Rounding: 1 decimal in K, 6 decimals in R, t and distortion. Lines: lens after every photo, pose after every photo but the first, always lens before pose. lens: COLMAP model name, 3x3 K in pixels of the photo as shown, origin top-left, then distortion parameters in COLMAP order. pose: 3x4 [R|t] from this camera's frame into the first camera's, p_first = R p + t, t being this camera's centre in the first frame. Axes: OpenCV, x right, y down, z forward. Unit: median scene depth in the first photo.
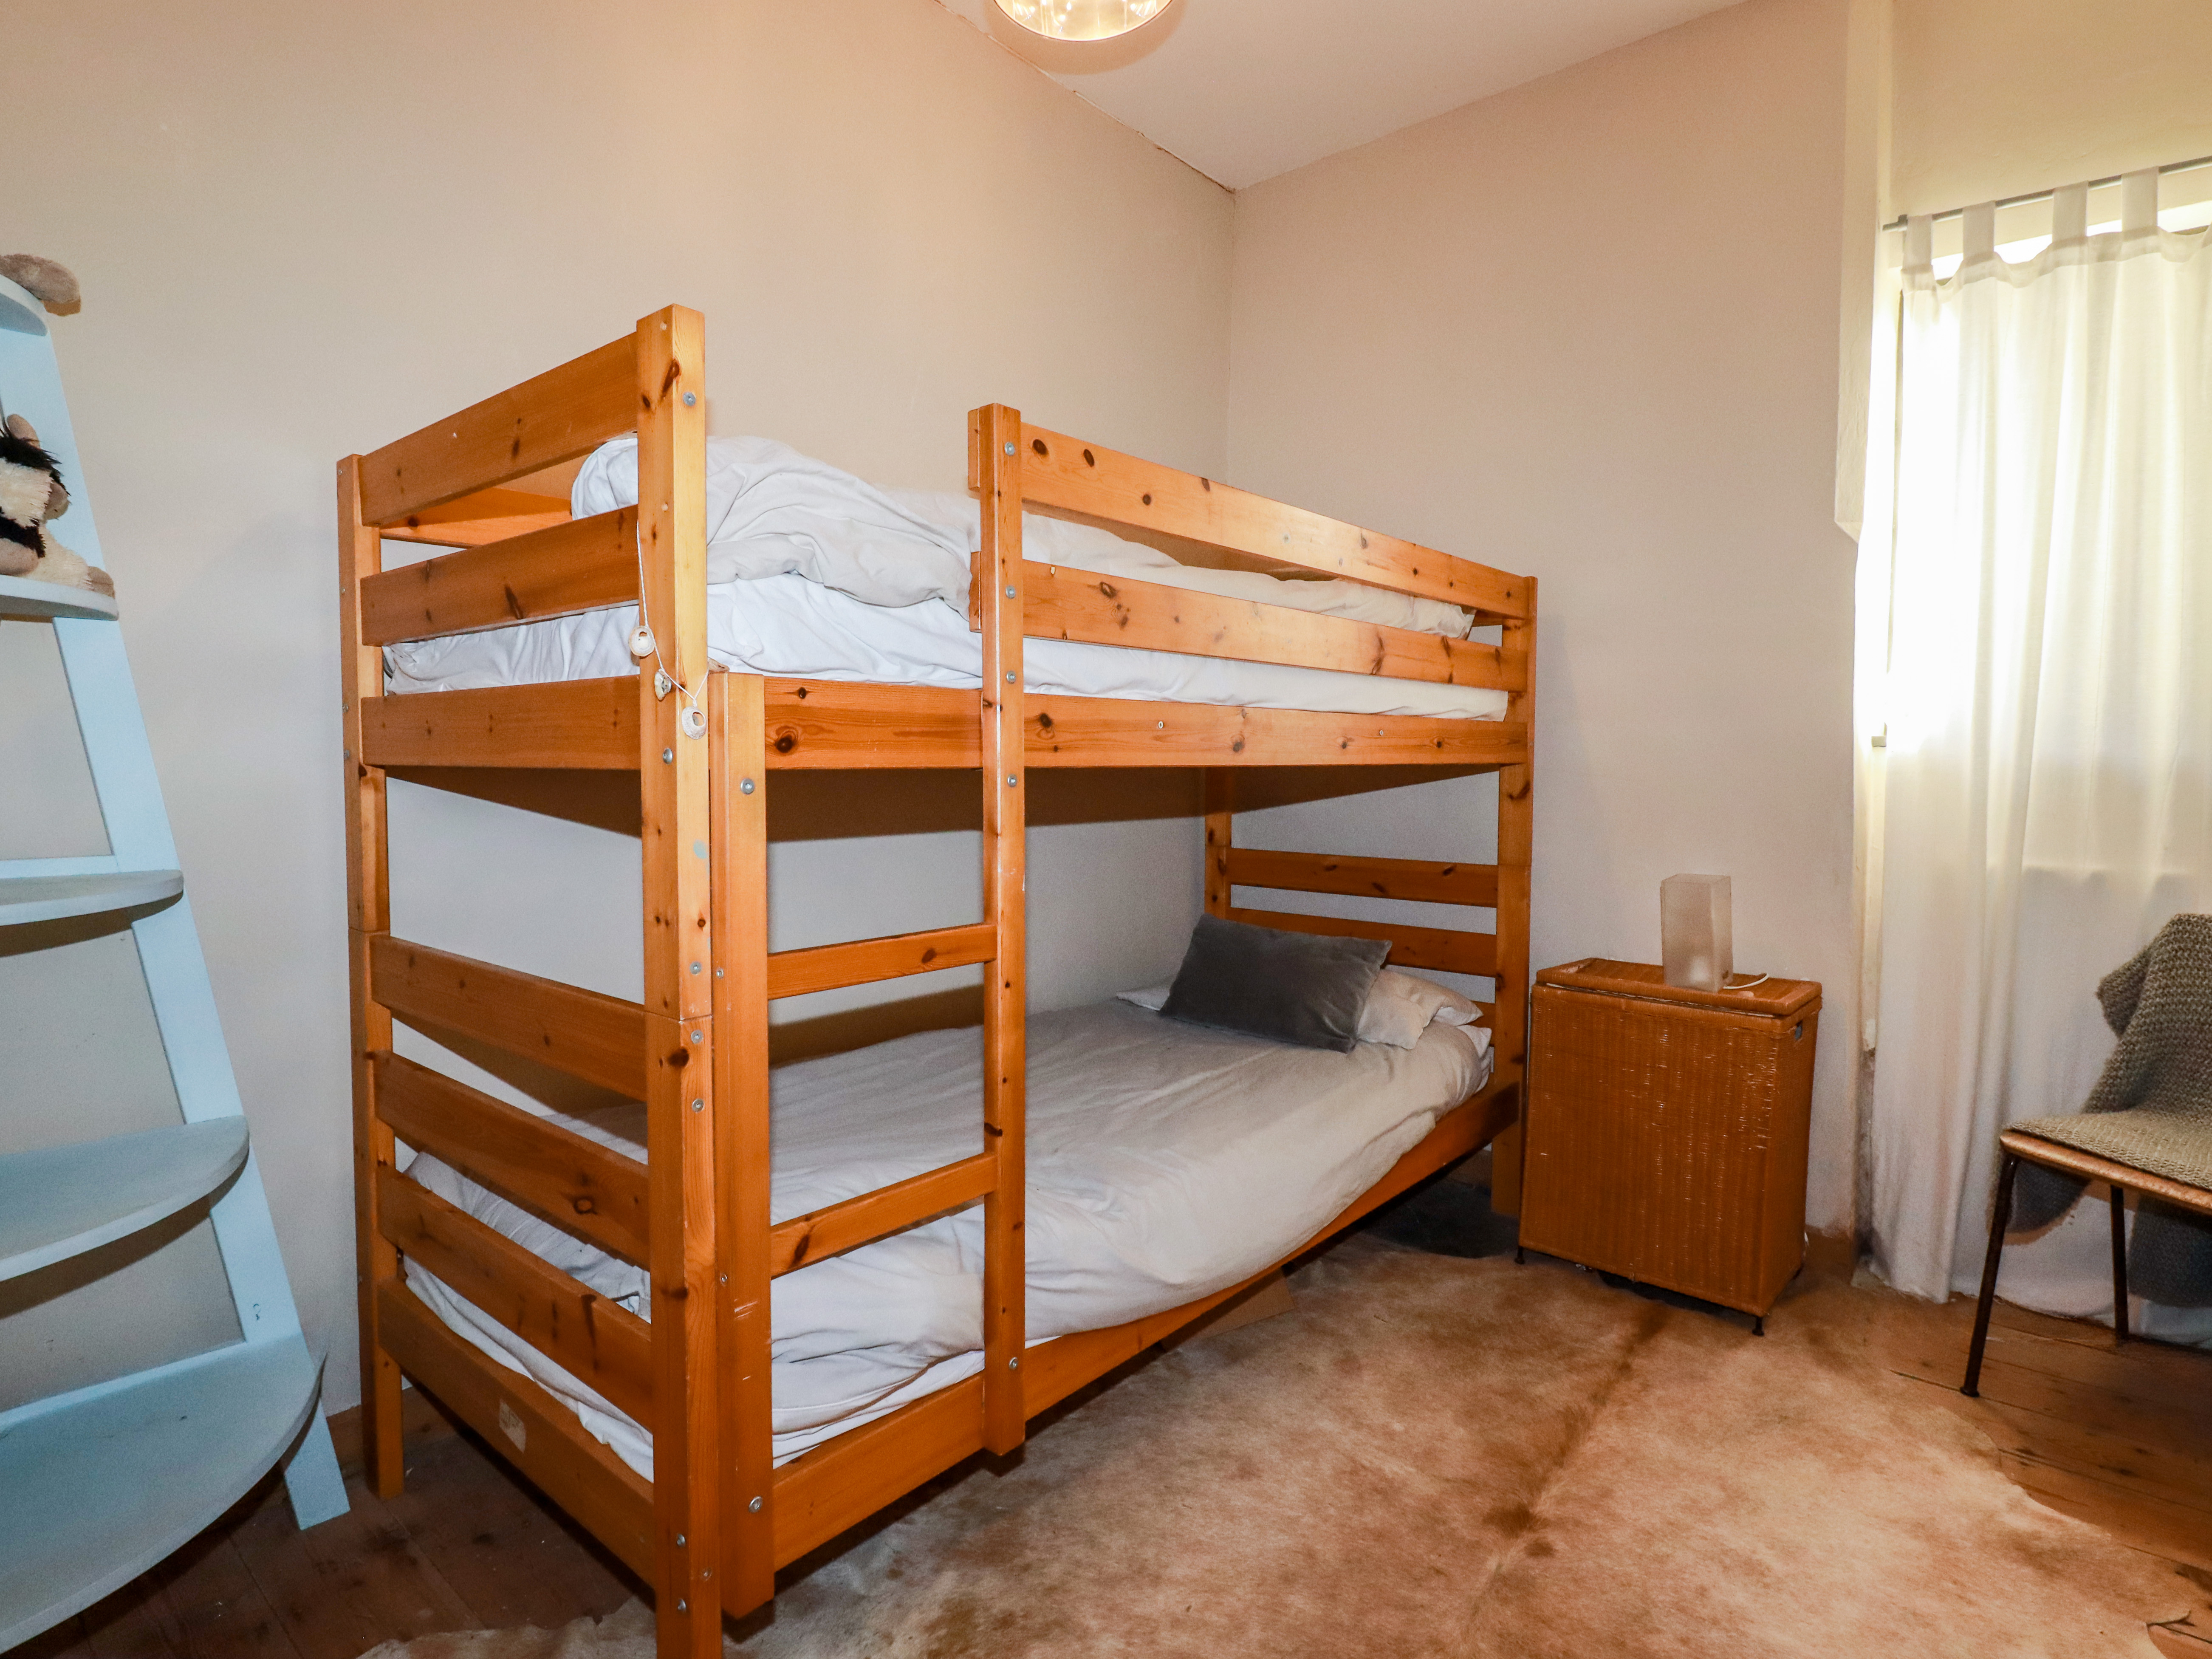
lens RADIAL K [[1161.4, 0, 1099.8], [0, 1161.4, 813.9], [0, 0, 1]] dist [0.014297, -0.019449]
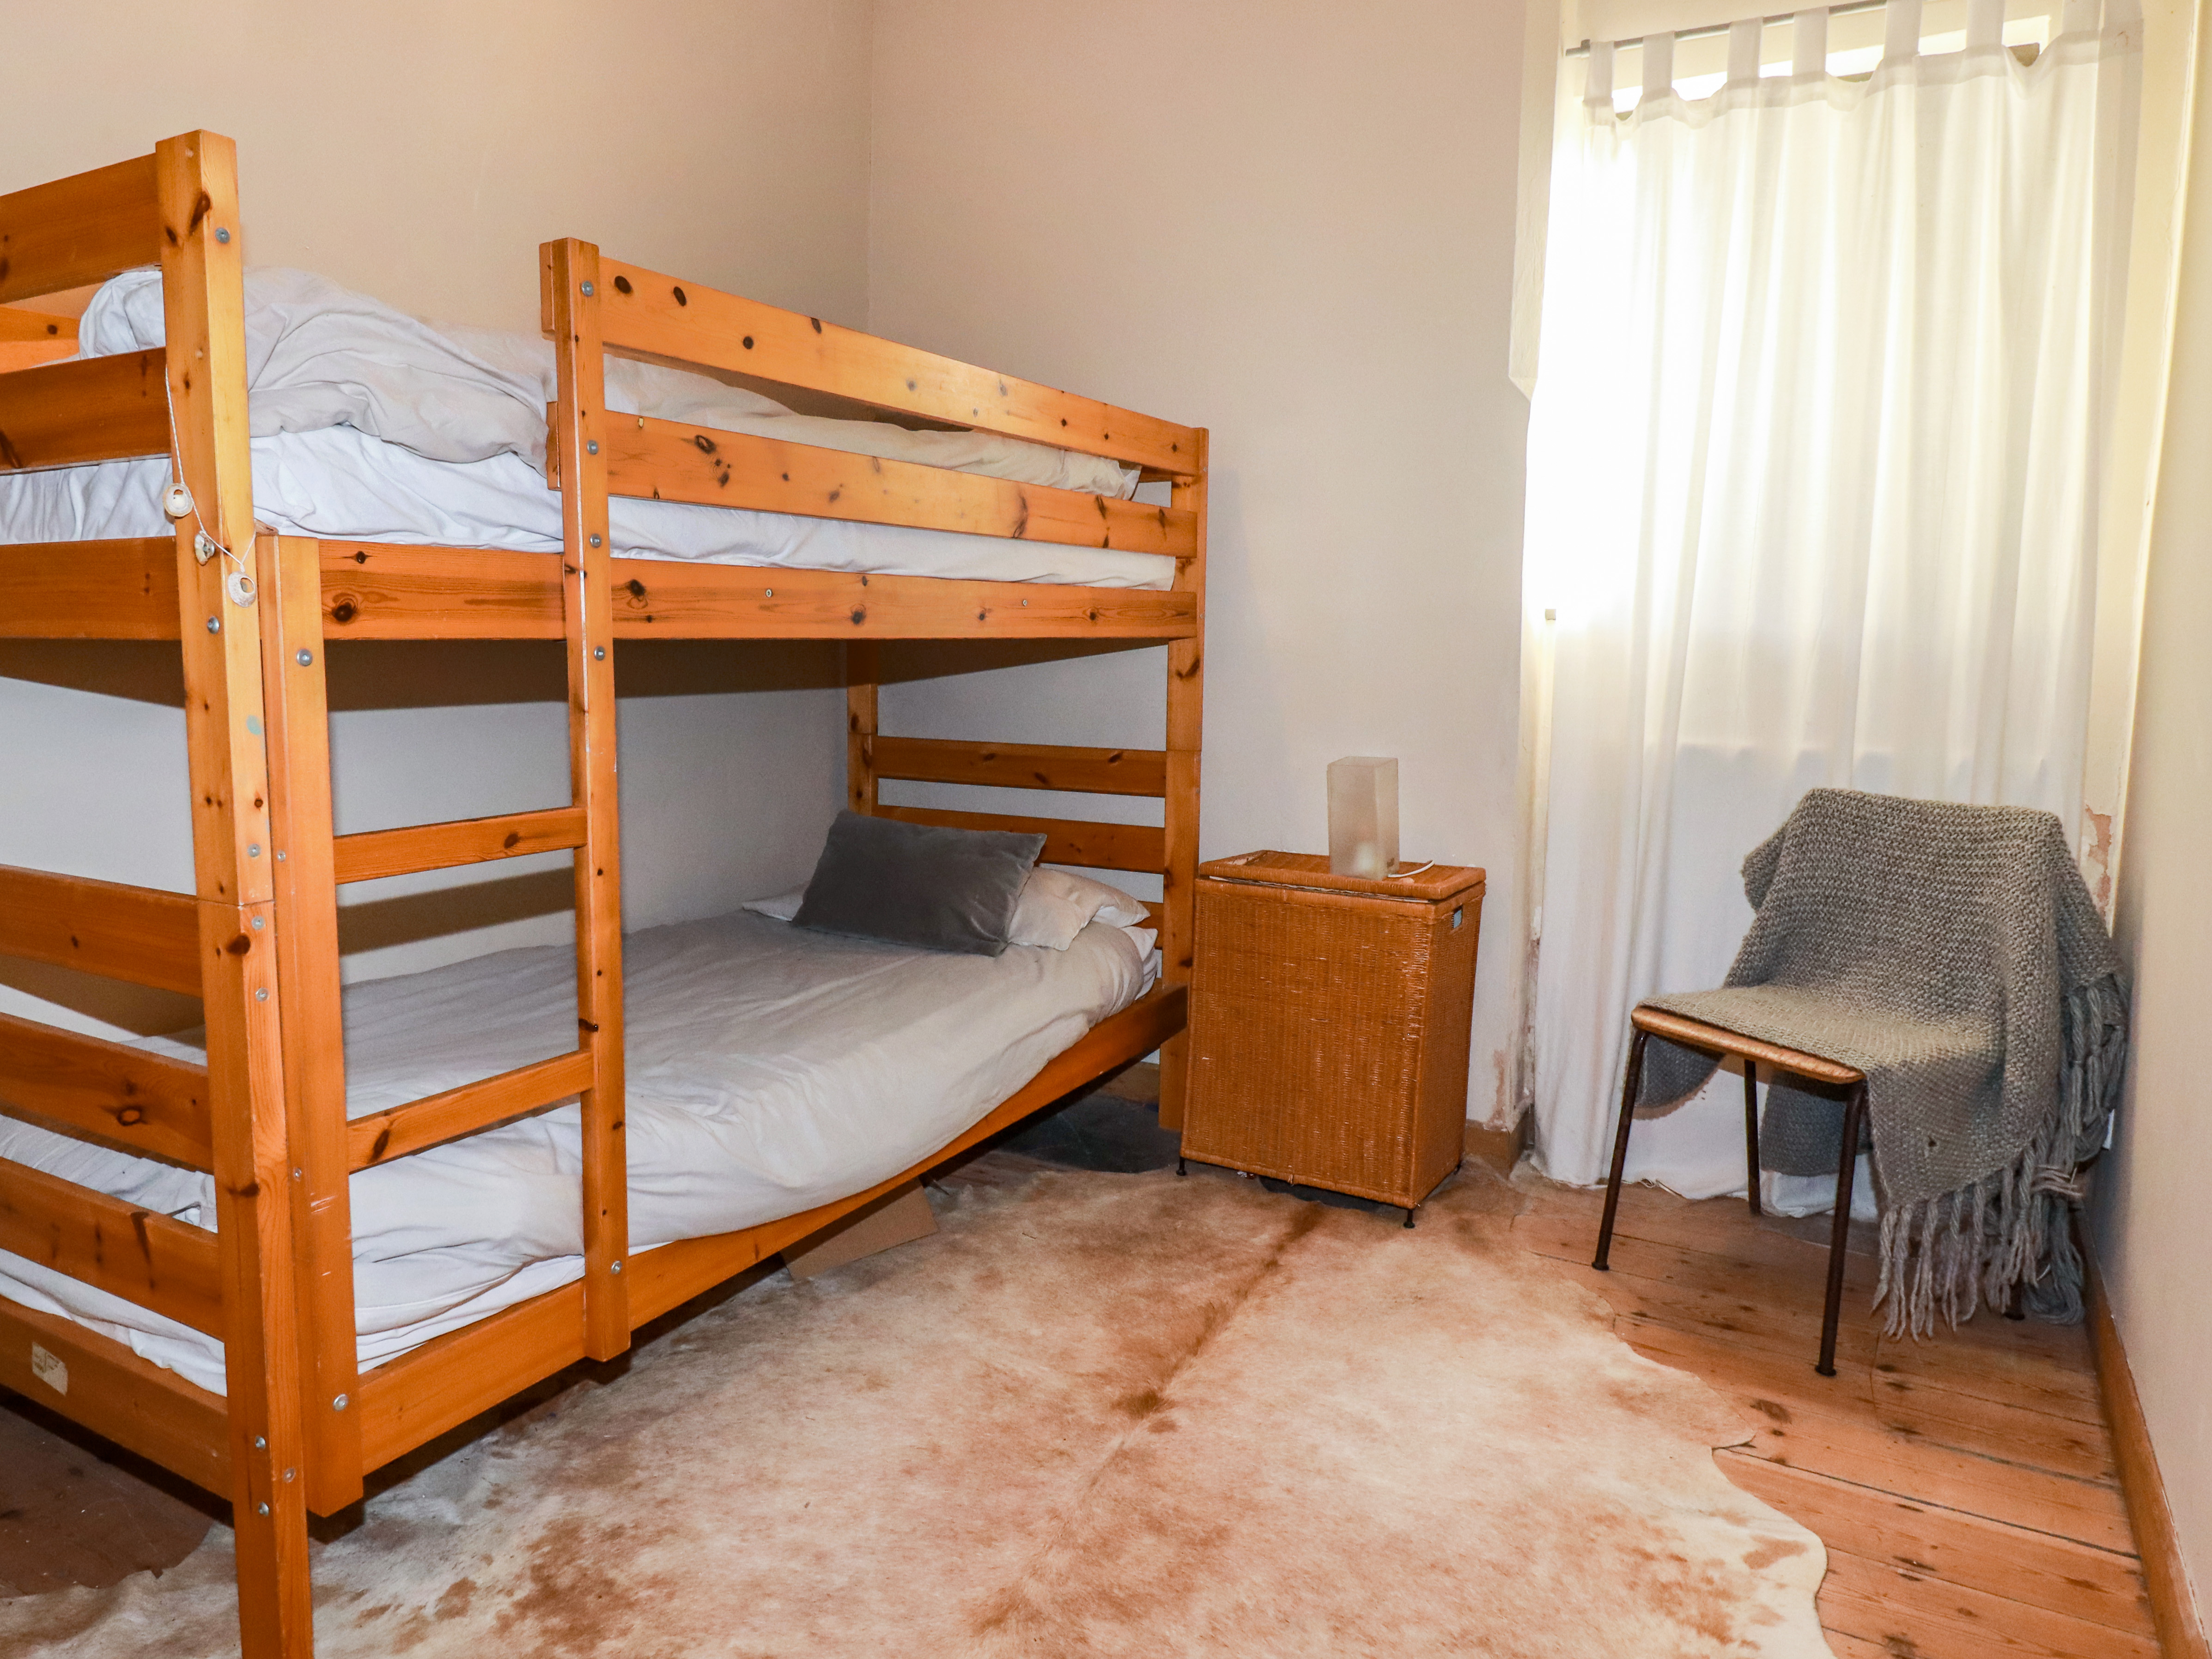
lens RADIAL K [[1496.7, 0, 987.6], [0, 1496.7, 811.2], [0, 0, 1]] dist [0.009540, -0.007572]
pose [[0.987761, -0.016883, 0.155060, 0.036657], [0.005937, 0.997474, 0.070786, 0.012276], [-0.155864, -0.068999, 0.985366, -0.202016]]
